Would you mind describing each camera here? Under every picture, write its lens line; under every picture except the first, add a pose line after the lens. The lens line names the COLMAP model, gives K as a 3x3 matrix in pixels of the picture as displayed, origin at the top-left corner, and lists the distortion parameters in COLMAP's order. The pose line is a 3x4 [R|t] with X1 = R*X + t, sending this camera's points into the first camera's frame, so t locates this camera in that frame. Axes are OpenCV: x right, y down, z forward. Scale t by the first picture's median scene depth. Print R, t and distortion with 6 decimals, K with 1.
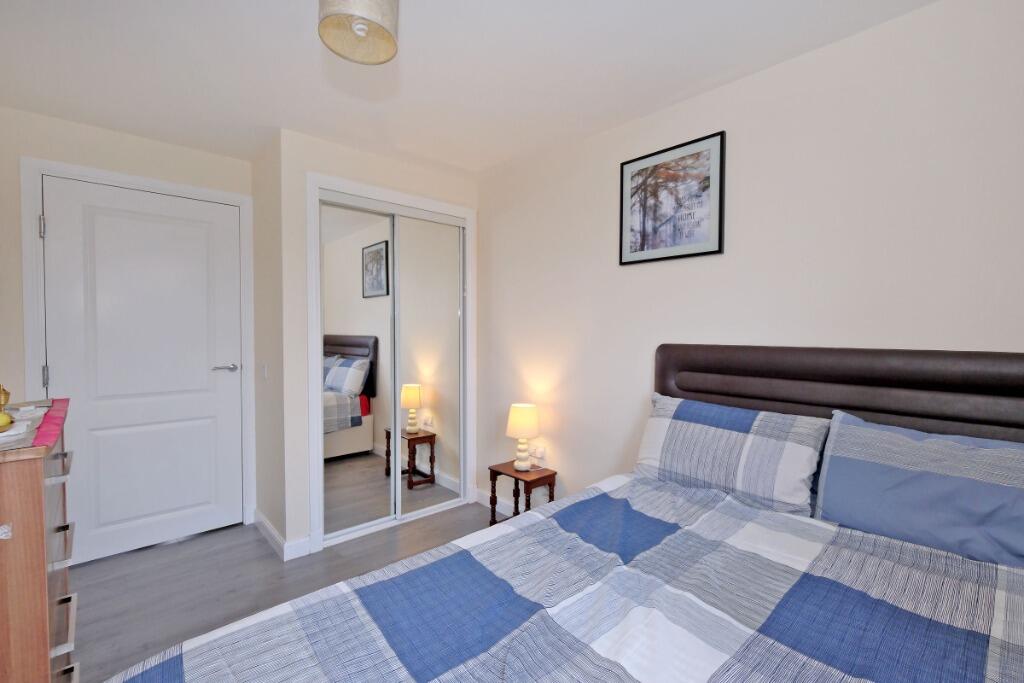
lens RADIAL K [[445.9, 0, 512.0], [0, 445.9, 341.5], [0, 0, 1]] dist [-0.000301, -0.000222]
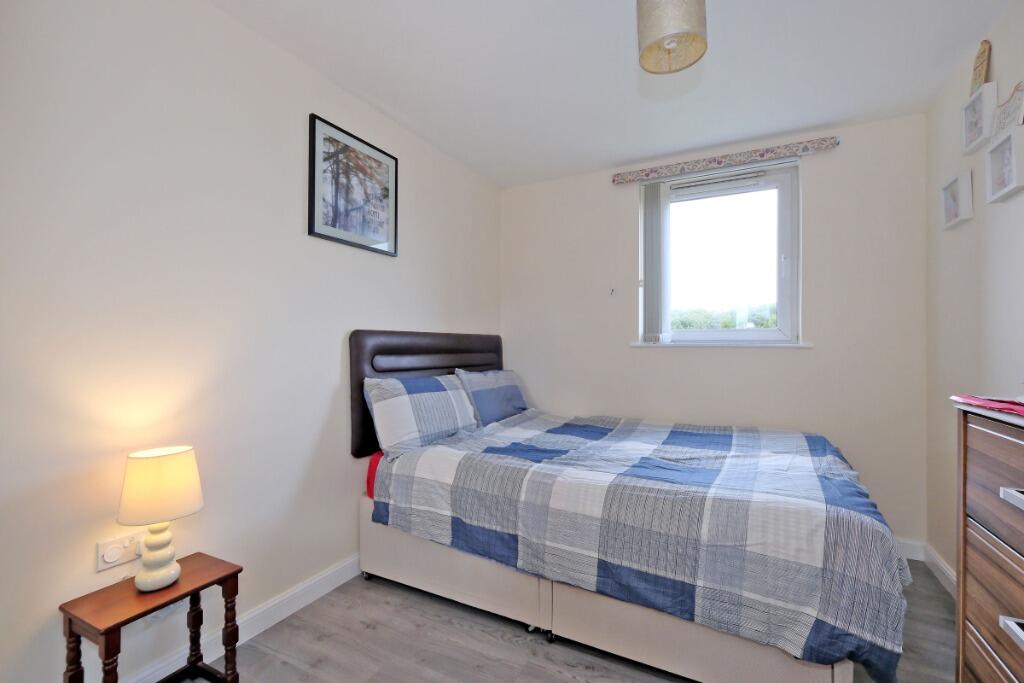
lens RADIAL K [[445.9, 0, 512.0], [0, 445.9, 341.5], [0, 0, 1]] dist [-0.000301, -0.000222]
pose [[-0.341750, 0.004605, 0.939779, -0.710632], [0.018885, 0.999820, 0.001969, 0.035743], [-0.939601, 0.018420, -0.341776, 1.005697]]
